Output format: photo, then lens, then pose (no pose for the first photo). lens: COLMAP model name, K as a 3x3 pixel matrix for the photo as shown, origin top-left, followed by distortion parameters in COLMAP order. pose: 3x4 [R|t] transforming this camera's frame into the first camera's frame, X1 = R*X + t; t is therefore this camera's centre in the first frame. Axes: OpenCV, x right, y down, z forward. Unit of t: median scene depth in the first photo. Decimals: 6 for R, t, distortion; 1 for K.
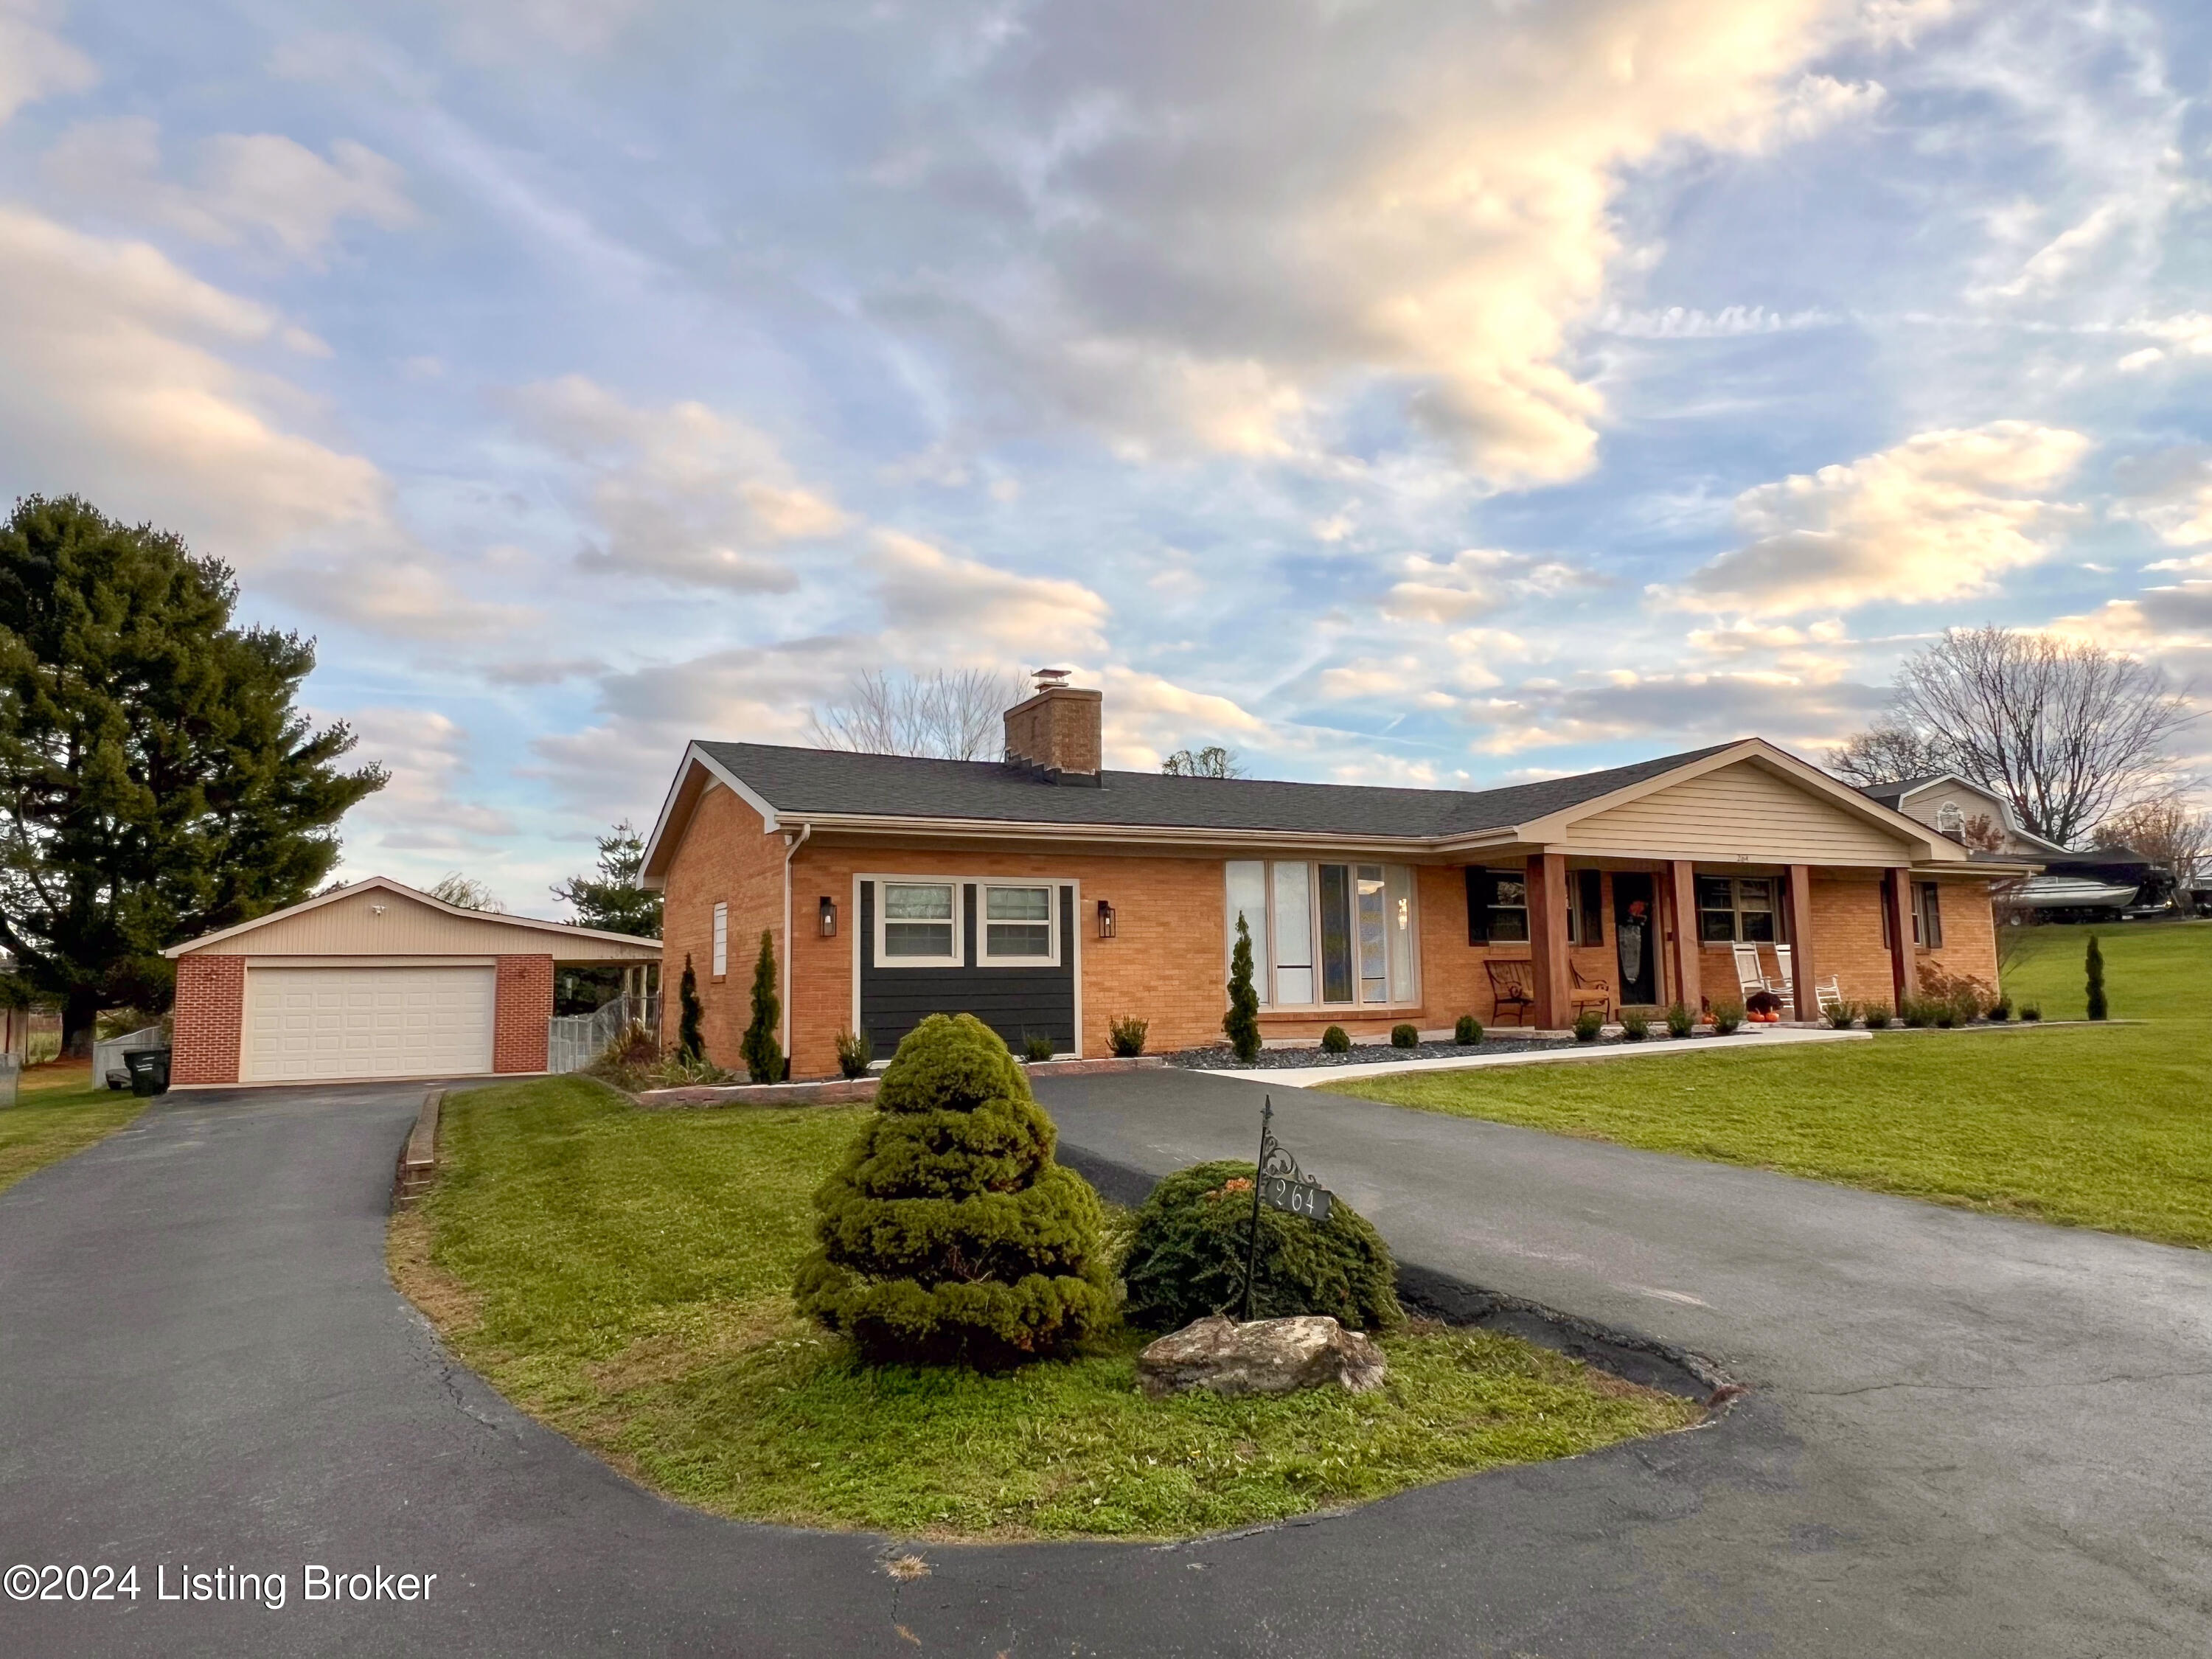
lens RADIAL K [[1399.3, 0, 1106.0], [0, 1399.3, 829.5], [0, 0, 1]] dist [0.003906, 0.000808]
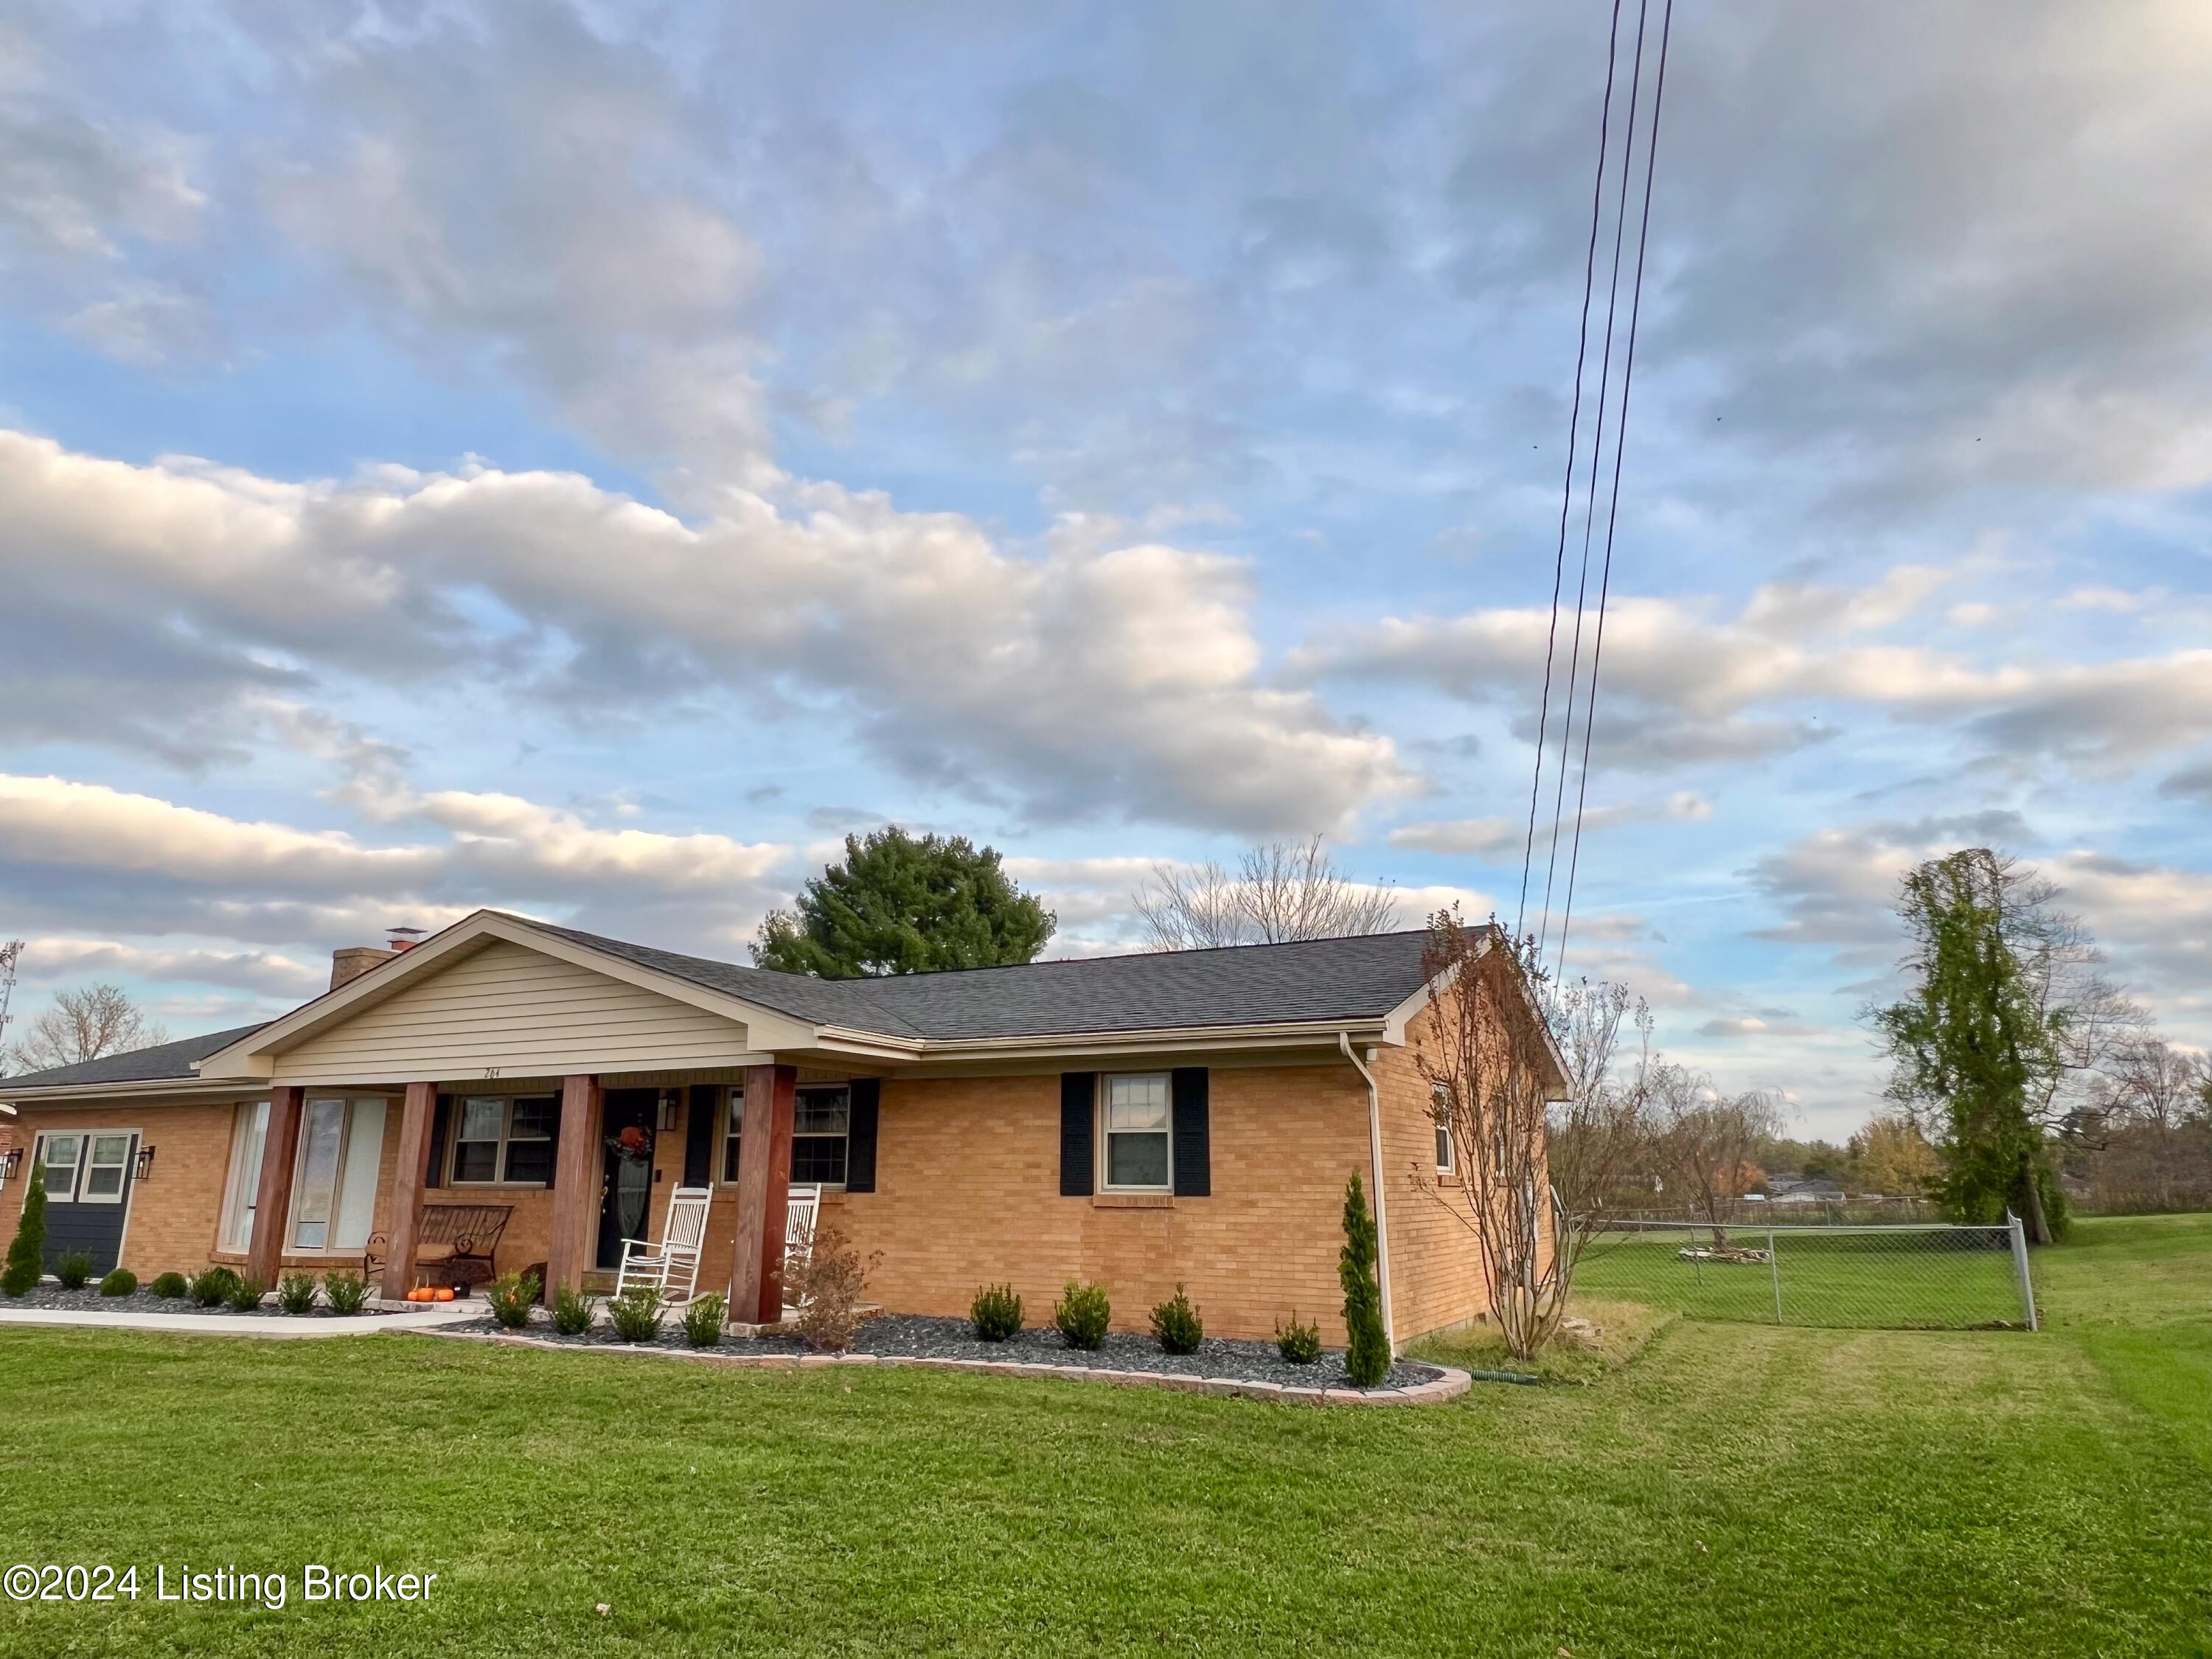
lens RADIAL K [[1399.3, 0, 1106.0], [0, 1399.3, 829.5], [0, 0, 1]] dist [0.003906, 0.000808]
pose [[0.591153, -0.180957, -0.785998, 1.413943], [0.078000, 0.982766, -0.167594, 0.048725], [0.802779, 0.037766, 0.595080, 0.918173]]
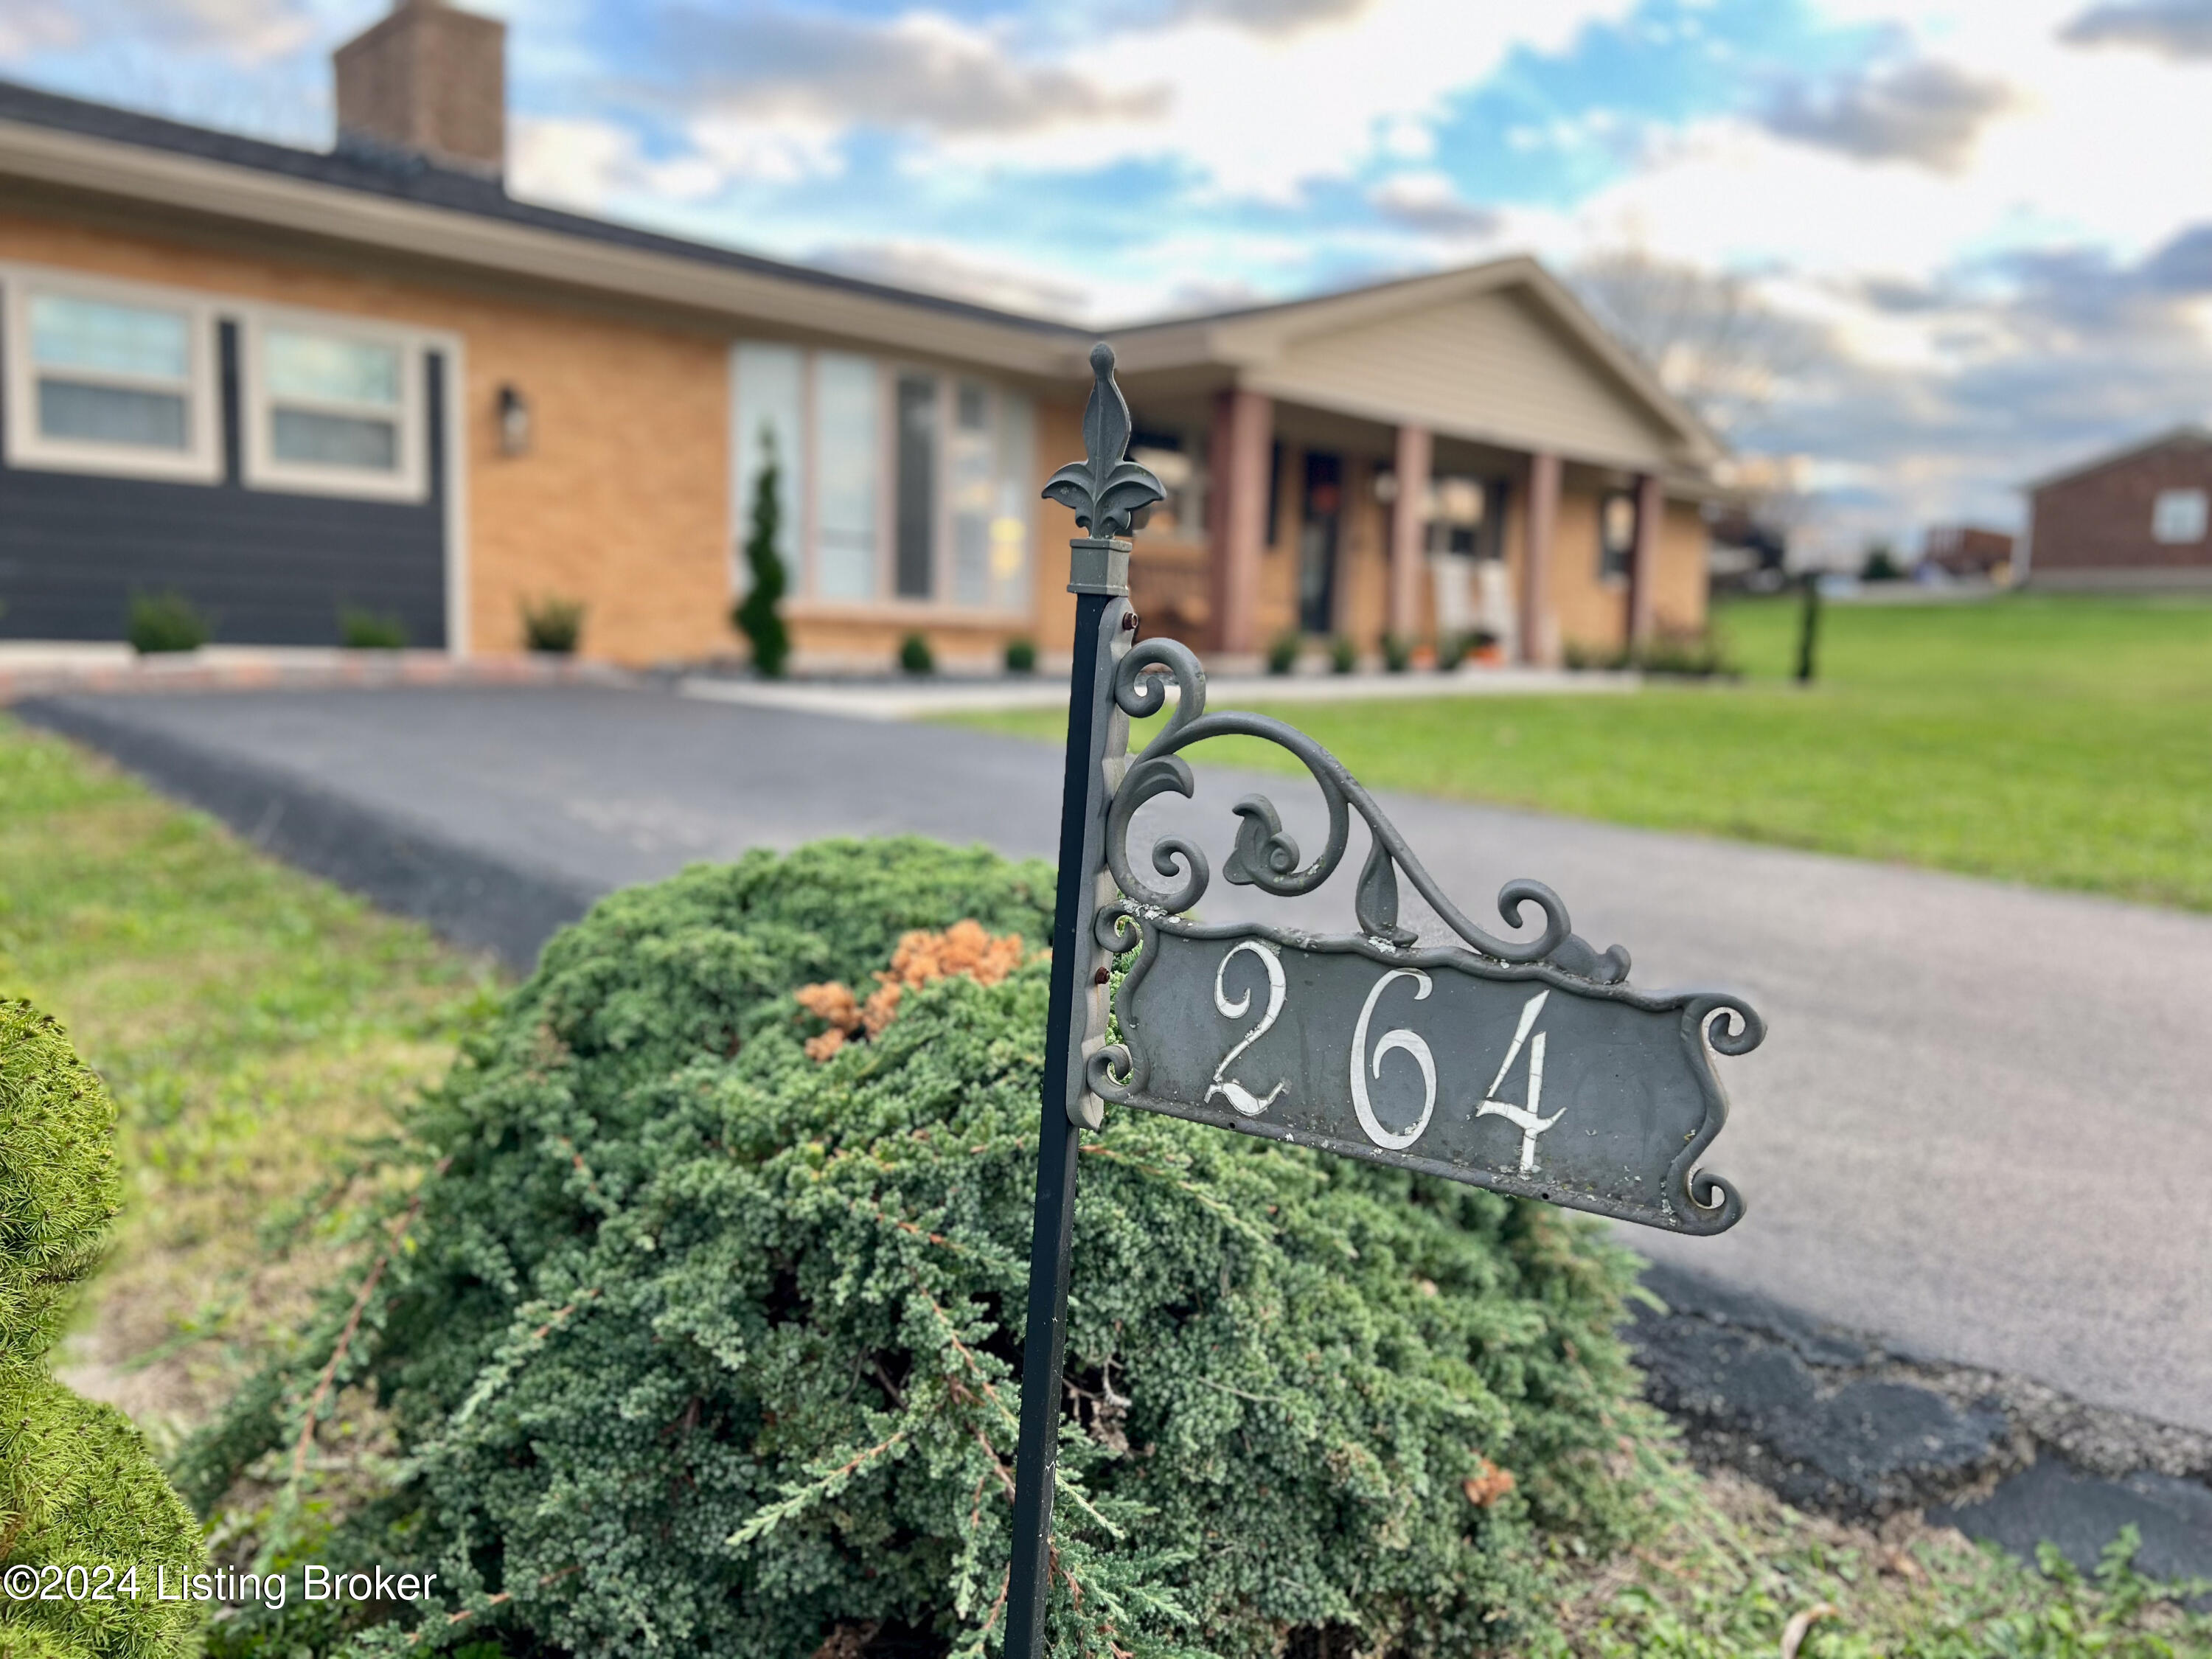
lens RADIAL K [[1657.2, 0, 1106.0], [0, 1657.2, 829.5], [0, 0, 1]] dist [0.079561, -0.130996]
pose [[0.948288, 0.009229, 0.317276, 0.013324], [-0.078603, 0.975271, 0.206564, 0.065514], [-0.307523, -0.220821, 0.925563, 0.275480]]
